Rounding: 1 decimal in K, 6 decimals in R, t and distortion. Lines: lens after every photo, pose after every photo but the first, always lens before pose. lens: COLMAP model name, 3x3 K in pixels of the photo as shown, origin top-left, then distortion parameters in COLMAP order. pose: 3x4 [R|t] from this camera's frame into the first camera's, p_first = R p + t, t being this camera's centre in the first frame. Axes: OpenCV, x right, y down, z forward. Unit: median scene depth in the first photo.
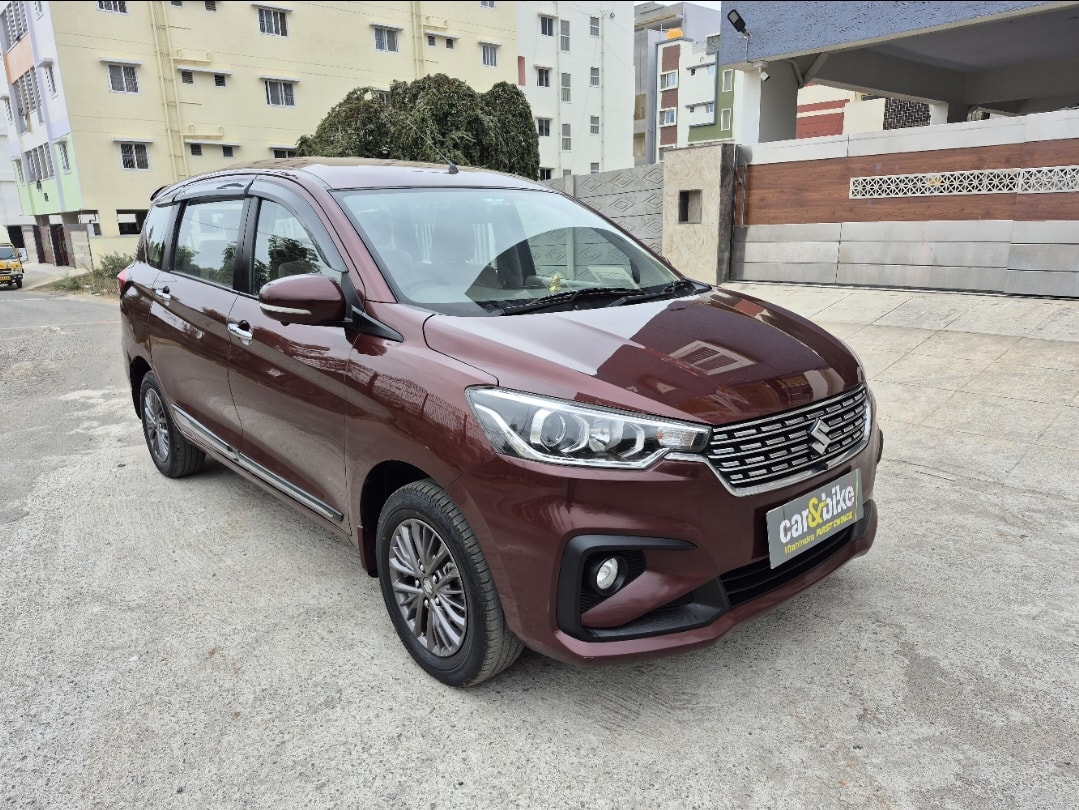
lens RADIAL K [[763.4, 0, 527.0], [0, 763.4, 416.0], [0, 0, 1]] dist [0.033086, -0.031715]
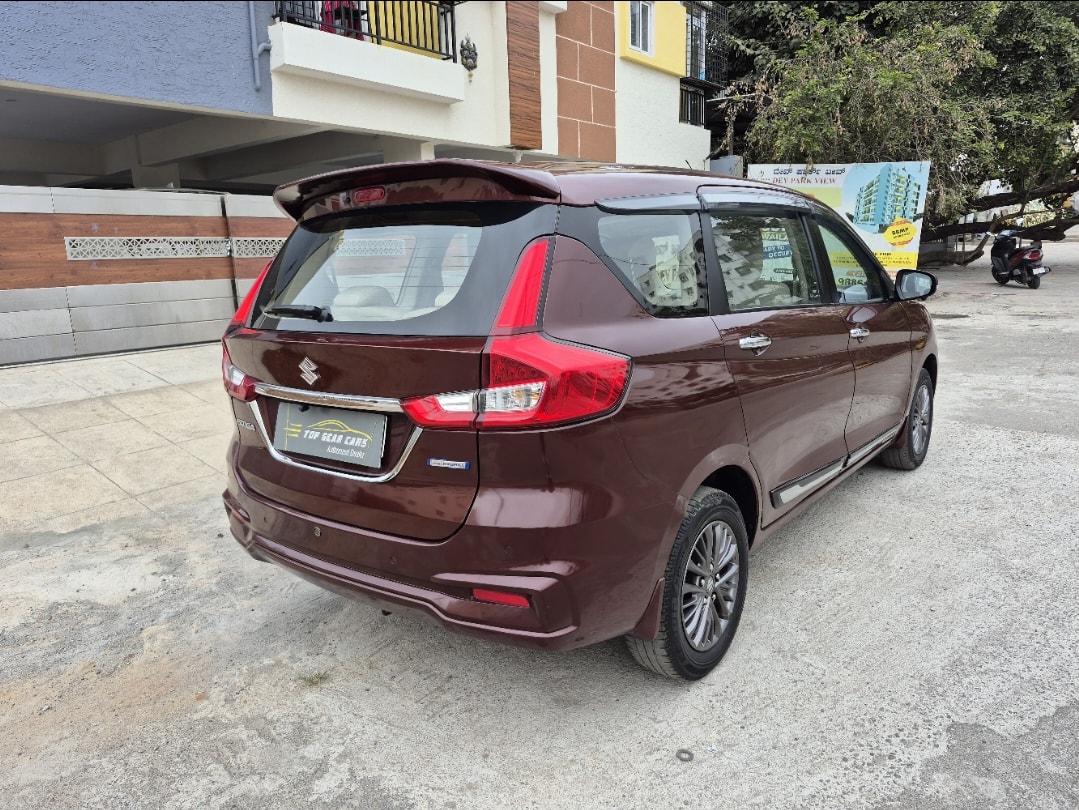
lens RADIAL K [[758.3, 0, 532.6], [0, 758.3, 418.0], [0, 0, 1]] dist [0.012487, -0.000171]
pose [[-0.186368, -0.173562, 0.967028, -0.565162], [0.283745, 0.932822, 0.222107, -0.156063], [-0.940615, 0.315783, -0.124601, 0.663141]]
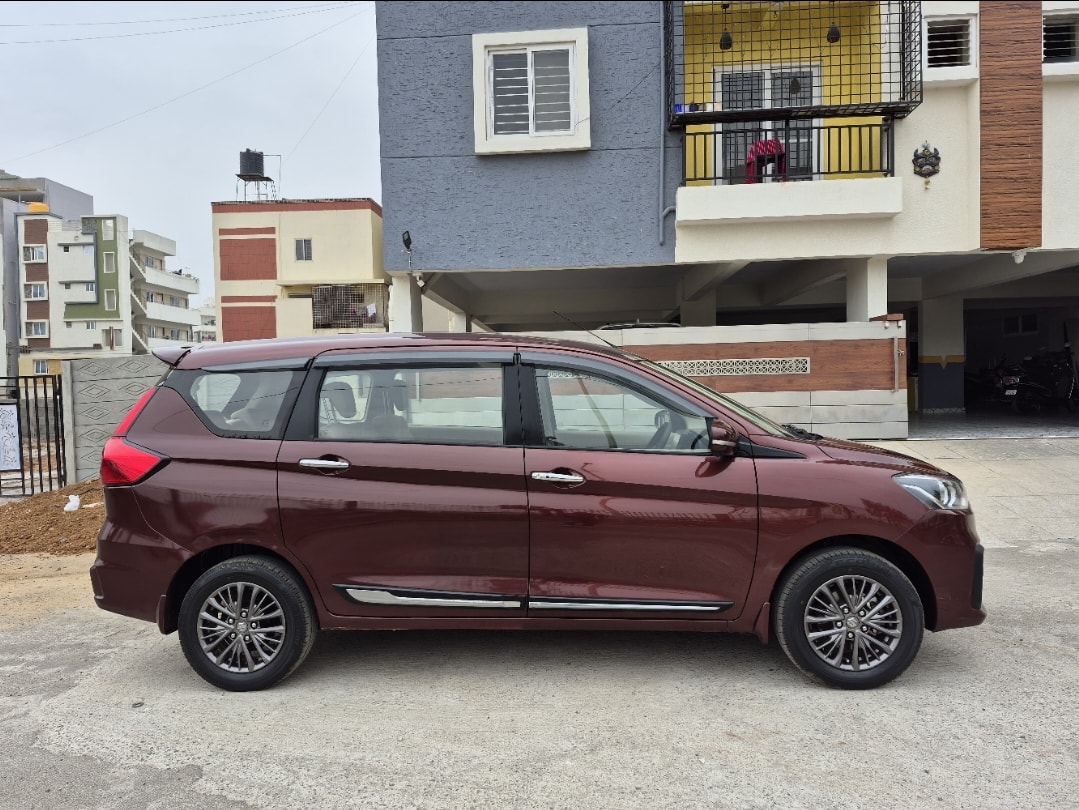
lens RADIAL K [[763.4, 0, 527.0], [0, 763.4, 416.0], [0, 0, 1]] dist [0.033086, -0.031715]
pose [[0.701853, -0.018911, 0.712071, -0.486190], [0.181306, 0.971467, -0.152905, -0.015811], [-0.688862, 0.236420, 0.685256, 0.095325]]
